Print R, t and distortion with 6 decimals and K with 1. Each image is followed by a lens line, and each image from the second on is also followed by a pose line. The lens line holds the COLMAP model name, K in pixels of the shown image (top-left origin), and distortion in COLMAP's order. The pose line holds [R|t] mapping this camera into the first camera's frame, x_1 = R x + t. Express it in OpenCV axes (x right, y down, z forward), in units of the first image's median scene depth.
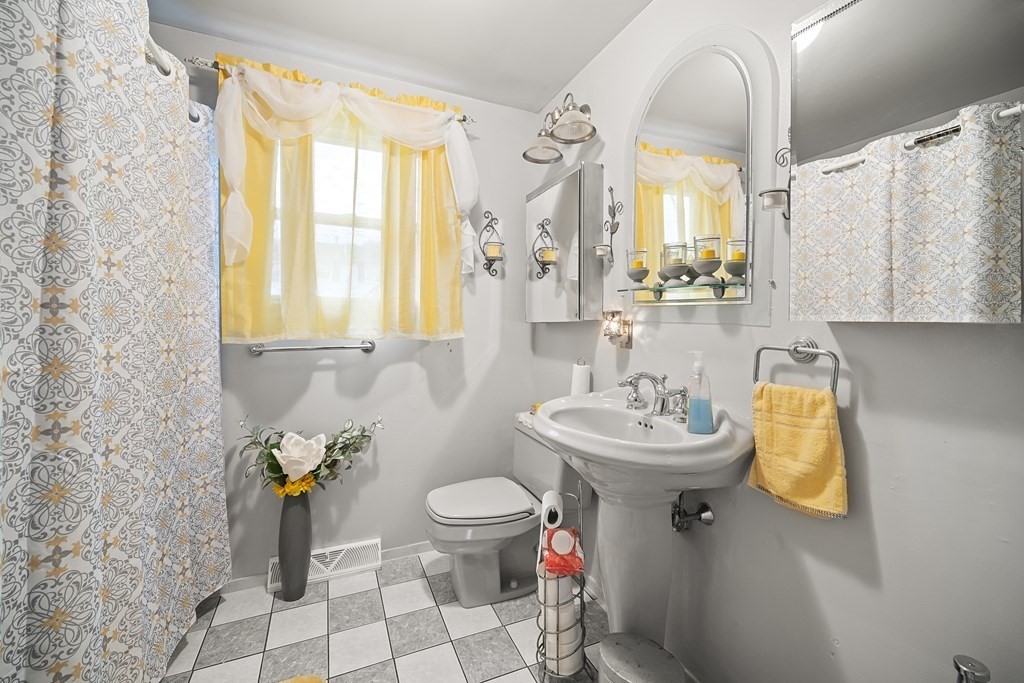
lens RADIAL K [[417.5, 0, 511.4], [0, 417.5, 319.8], [0, 0, 1]] dist [-0.004409, -0.000668]
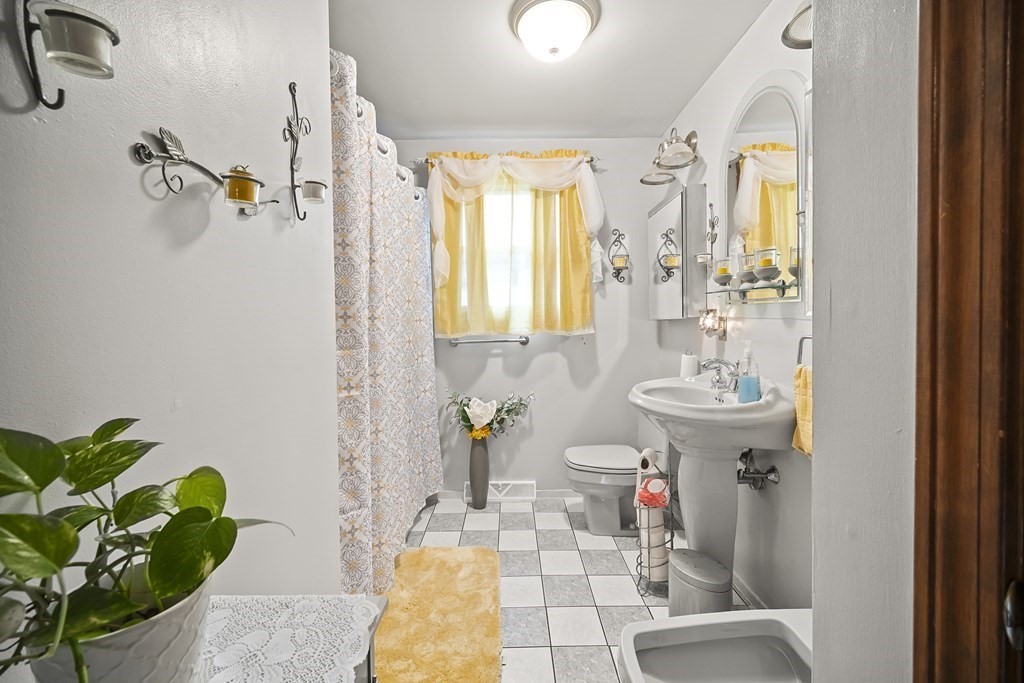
lens RADIAL K [[414.2, 0, 509.6], [0, 414.2, 321.6], [0, 0, 1]] dist [-0.002506, -0.000408]
pose [[0.914464, -0.020903, -0.404128, 0.185212], [0.024035, 0.999708, 0.002678, -0.002755], [0.403954, -0.012162, 0.914699, -0.297488]]
